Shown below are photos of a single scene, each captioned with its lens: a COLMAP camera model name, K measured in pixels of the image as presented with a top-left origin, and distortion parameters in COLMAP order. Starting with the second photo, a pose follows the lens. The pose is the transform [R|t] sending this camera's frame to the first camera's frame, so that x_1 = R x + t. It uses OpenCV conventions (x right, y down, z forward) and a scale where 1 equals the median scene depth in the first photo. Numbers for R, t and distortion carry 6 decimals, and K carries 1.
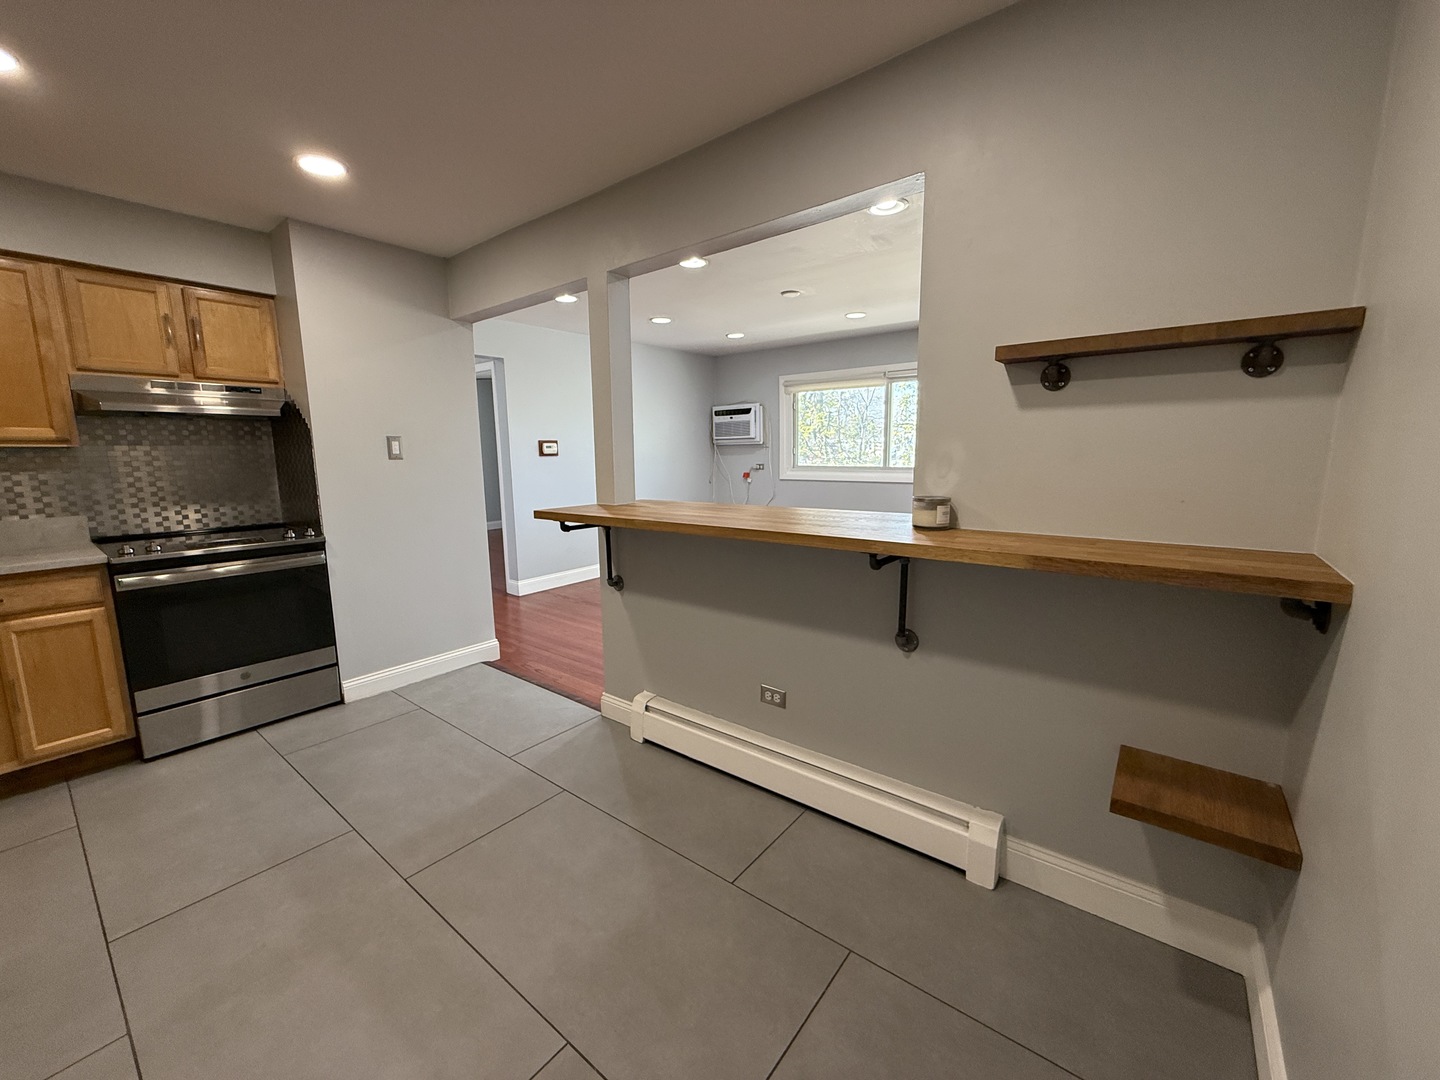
lens RADIAL K [[574.8, 0, 713.0], [0, 574.8, 537.6], [0, 0, 1]] dist [-0.000938, -0.000315]
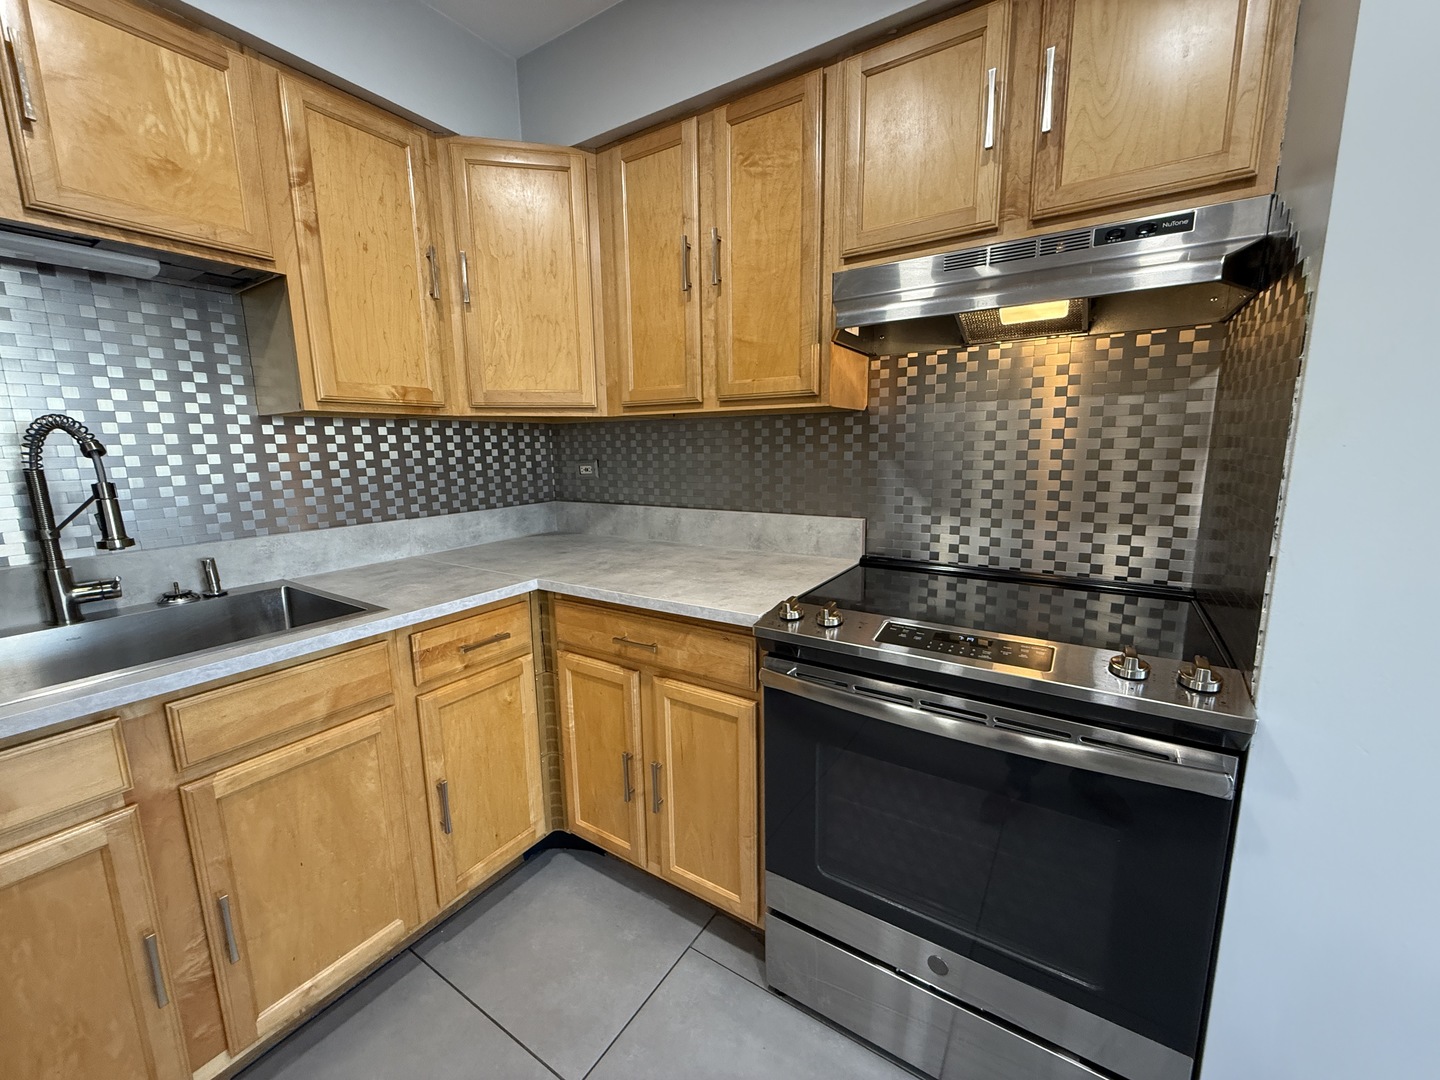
lens RADIAL K [[574.8, 0, 717.4], [0, 574.8, 539.7], [0, 0, 1]] dist [-0.000938, -0.000315]
pose [[0.101512, 0.176888, -0.978982, -0.197956], [-0.135287, 0.977378, 0.162570, -0.039510], [0.985593, 0.115940, 0.123146, 0.310451]]
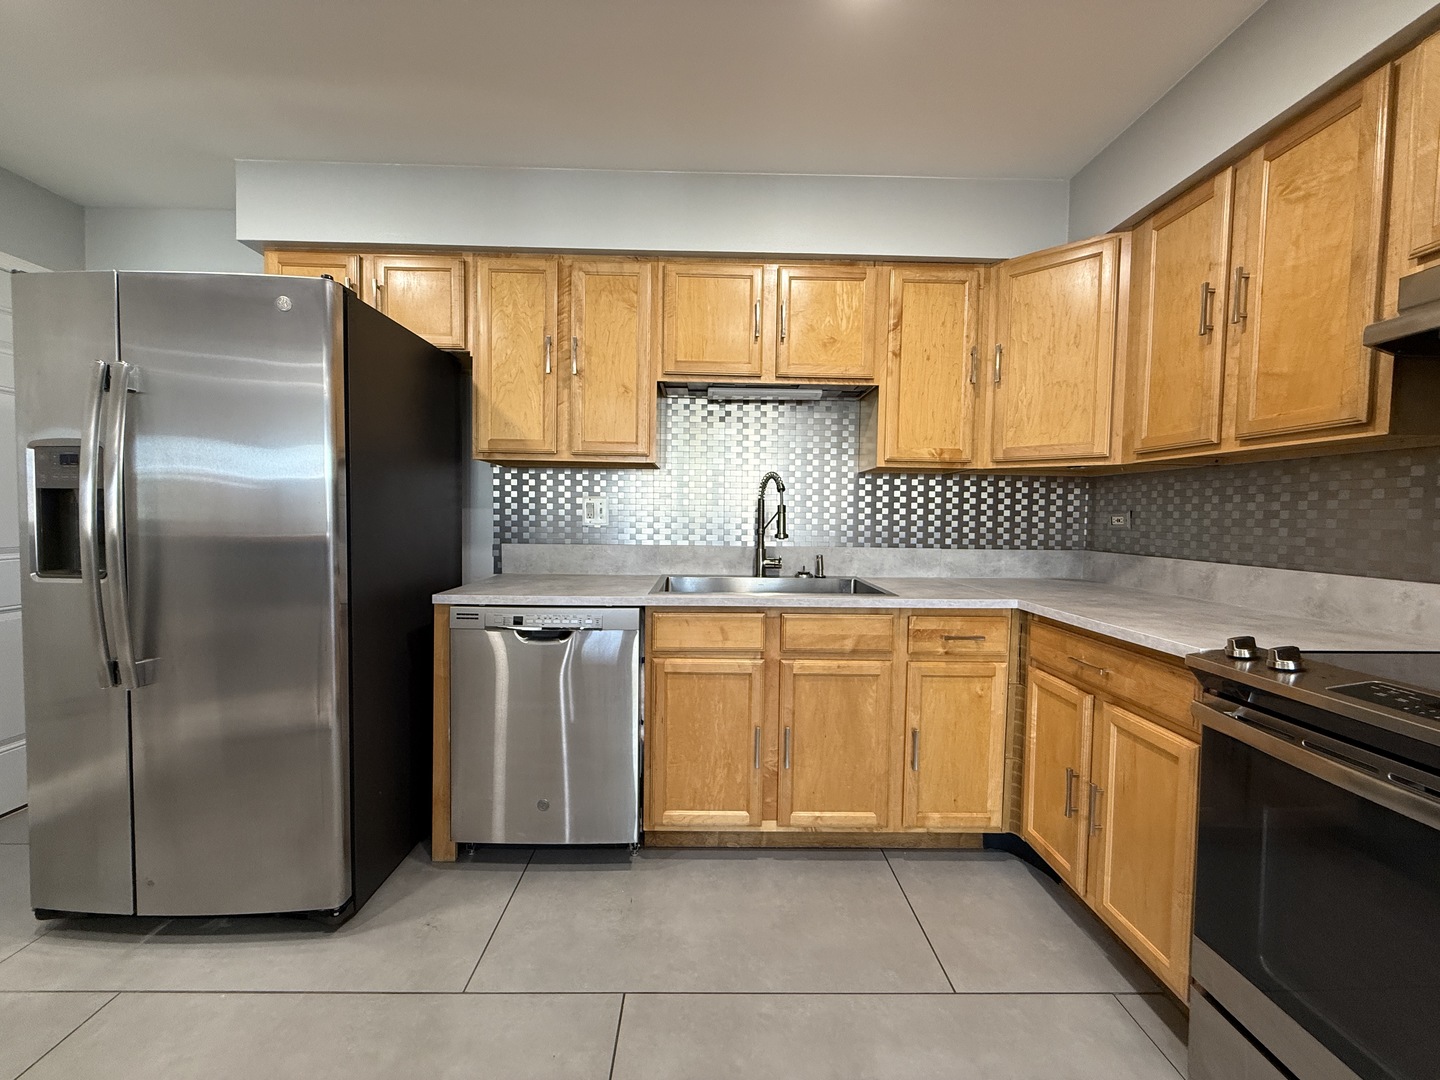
lens RADIAL K [[574.8, 0, 713.0], [0, 574.8, 538.8], [0, 0, 1]] dist [-0.000938, -0.000315]
pose [[-0.770682, 0.029452, -0.636539, -0.141734], [-0.100262, 0.980884, 0.166776, -0.036306], [0.629283, 0.192351, -0.752997, 0.379928]]
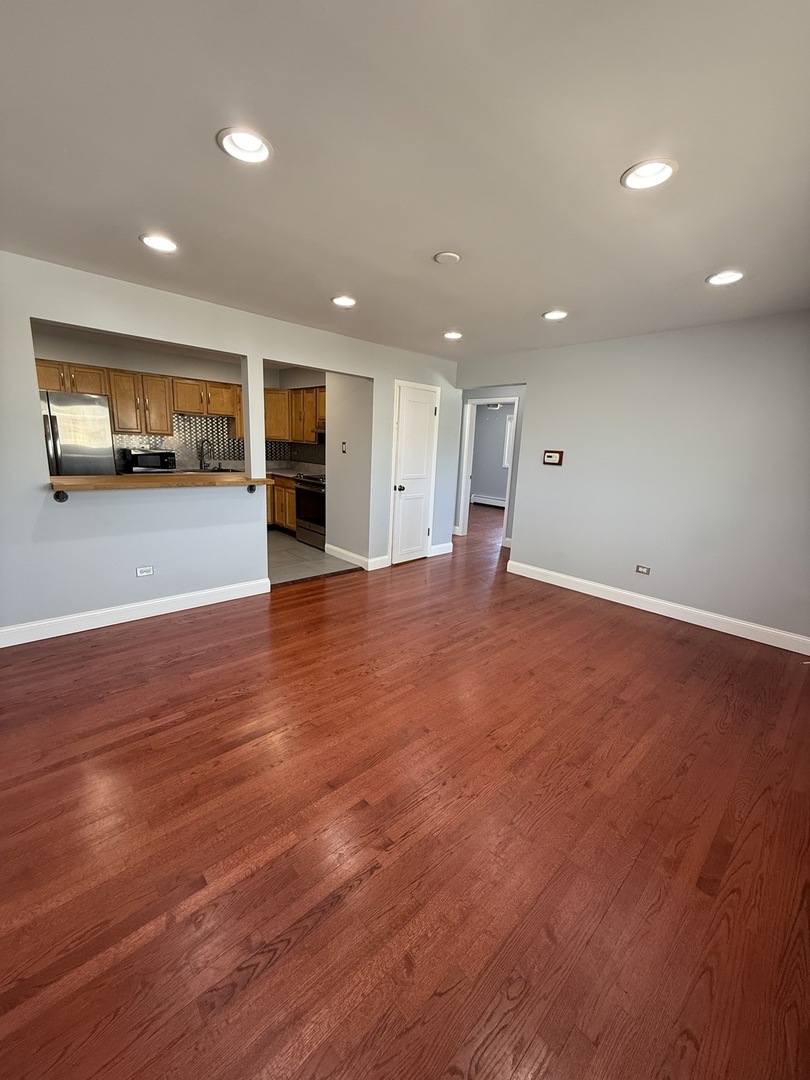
lens RADIAL K [[431.1, 0, 408.2], [0, 431.1, 541.6], [0, 0, 1]] dist [-0.000938, -0.000315]
pose [[-0.143707, 0.230305, -0.962449, 0.486253], [-0.191304, 0.947734, 0.255348, -0.132157], [0.970954, 0.220816, -0.092138, 0.688577]]
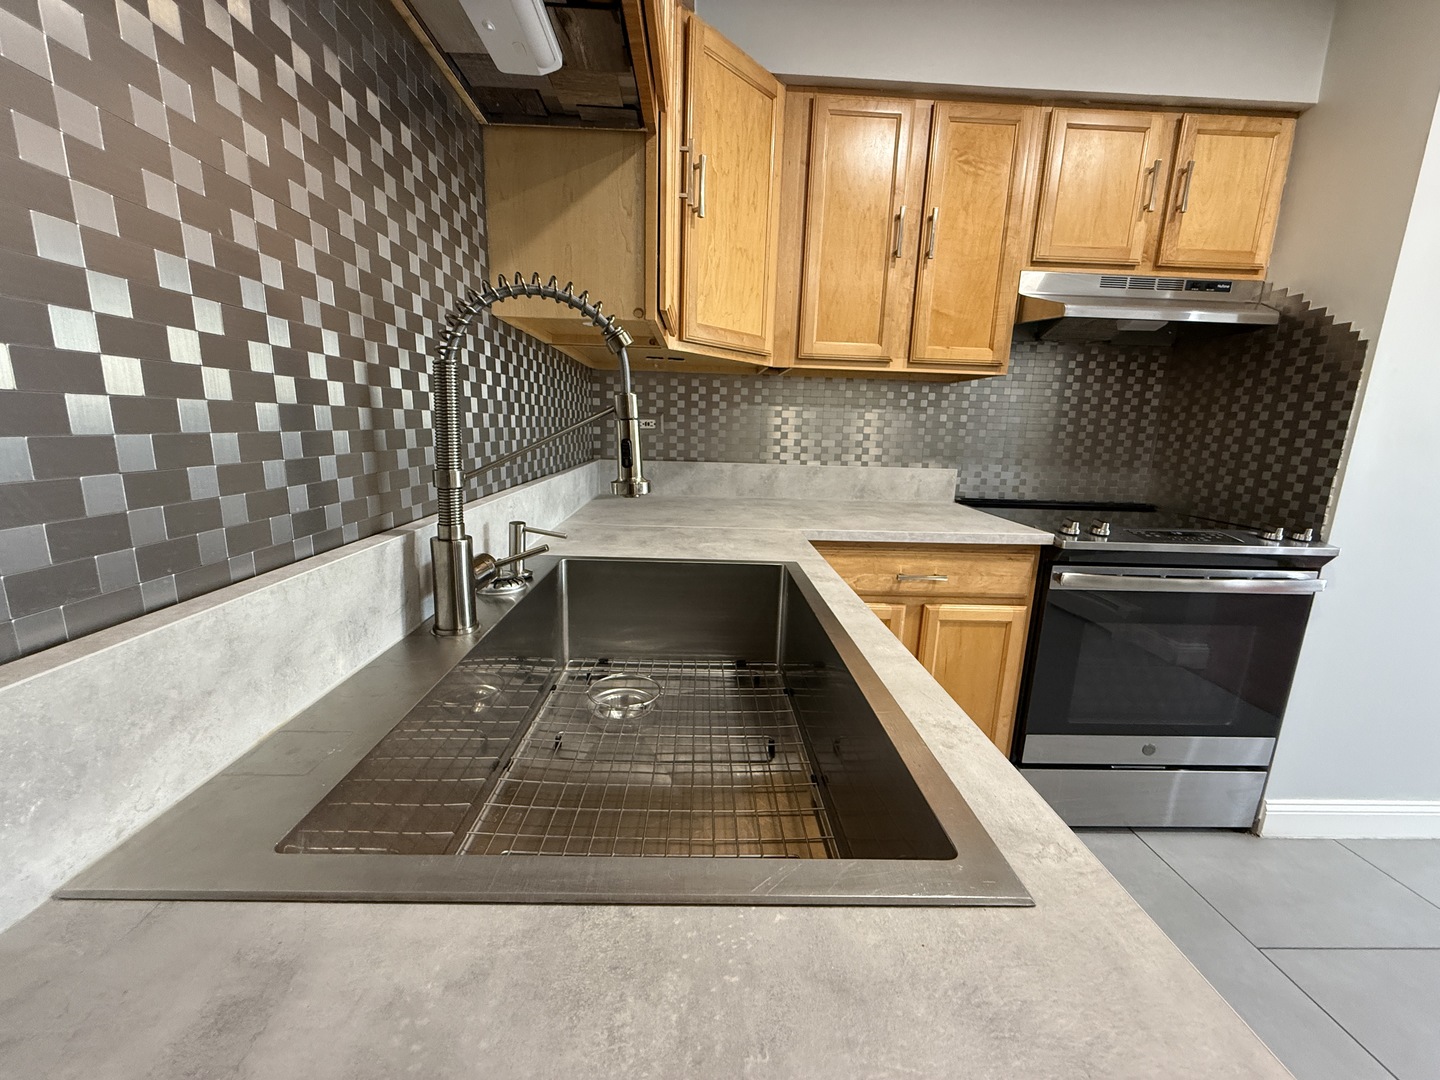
lens RADIAL K [[574.8, 0, 718.4], [0, 574.8, 540.6], [0, 0, 1]] dist [-0.000938, -0.000315]
pose [[0.651571, 0.183977, -0.735940, -0.284878], [-0.152023, 0.982132, 0.110927, 0.008168], [0.743199, 0.039603, 0.667898, 0.092608]]
